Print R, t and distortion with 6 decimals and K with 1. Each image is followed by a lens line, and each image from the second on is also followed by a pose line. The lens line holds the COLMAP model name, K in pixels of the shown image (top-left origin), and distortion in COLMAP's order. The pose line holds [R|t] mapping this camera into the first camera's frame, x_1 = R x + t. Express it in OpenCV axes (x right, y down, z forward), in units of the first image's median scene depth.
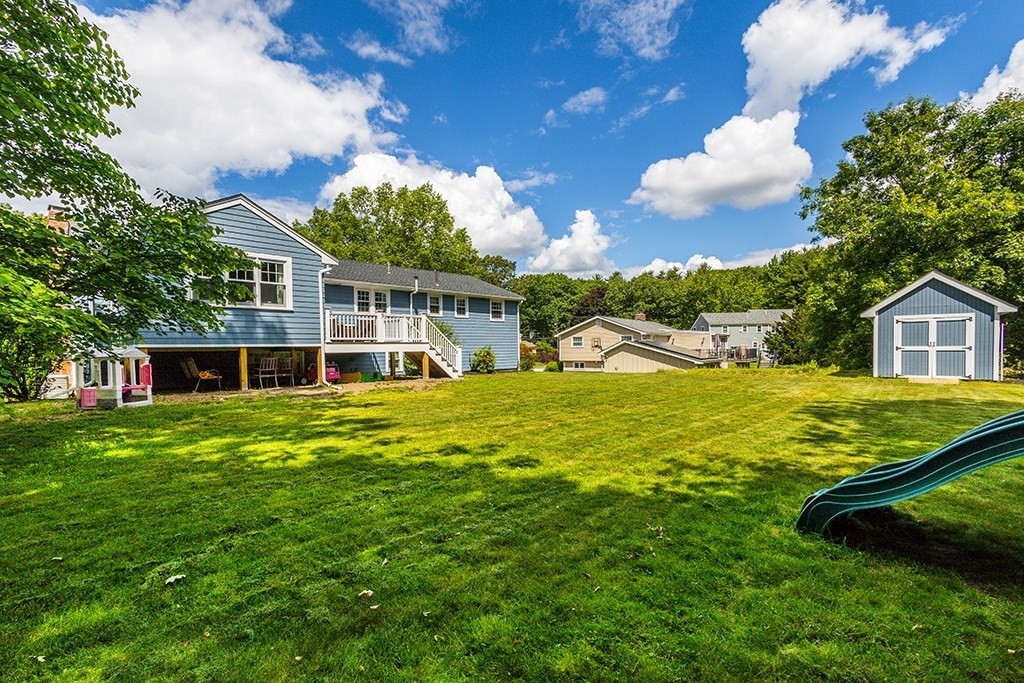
lens RADIAL K [[473.7, 0, 509.5], [0, 473.7, 356.1], [0, 0, 1]] dist [0.010518, -0.000787]
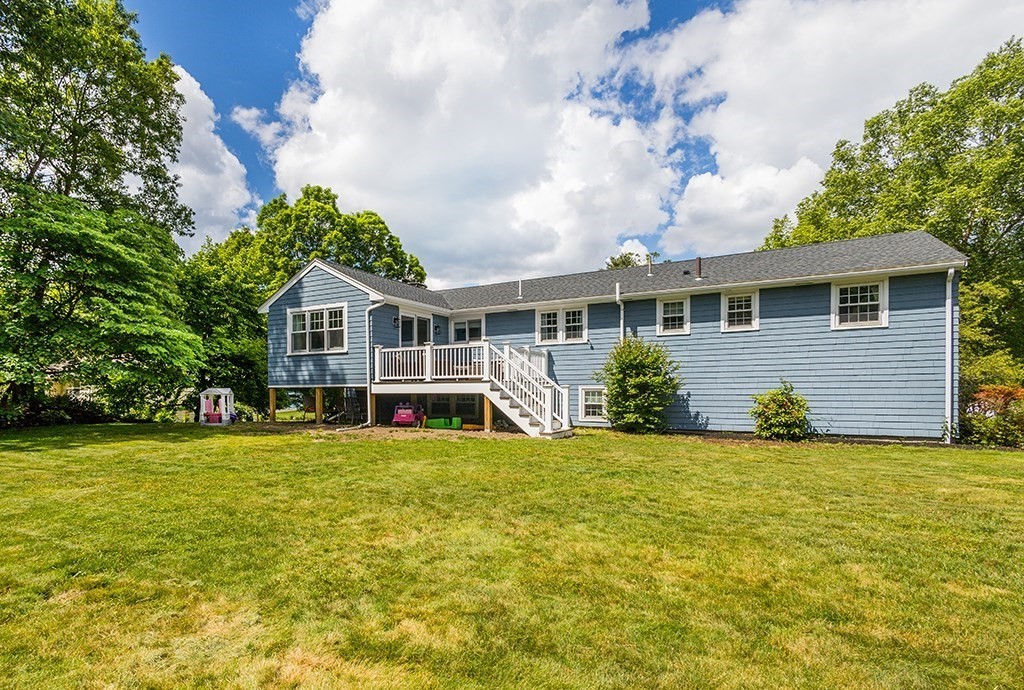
lens RADIAL K [[570.4, 0, 429.4], [0, 570.4, 393.5], [0, 0, 1]] dist [0.015564, 0.005975]
pose [[0.202034, 0.013874, -0.979280, 0.654238], [-0.015244, 0.999823, 0.011020, -0.017822], [0.979260, 0.012701, 0.202210, 0.743797]]
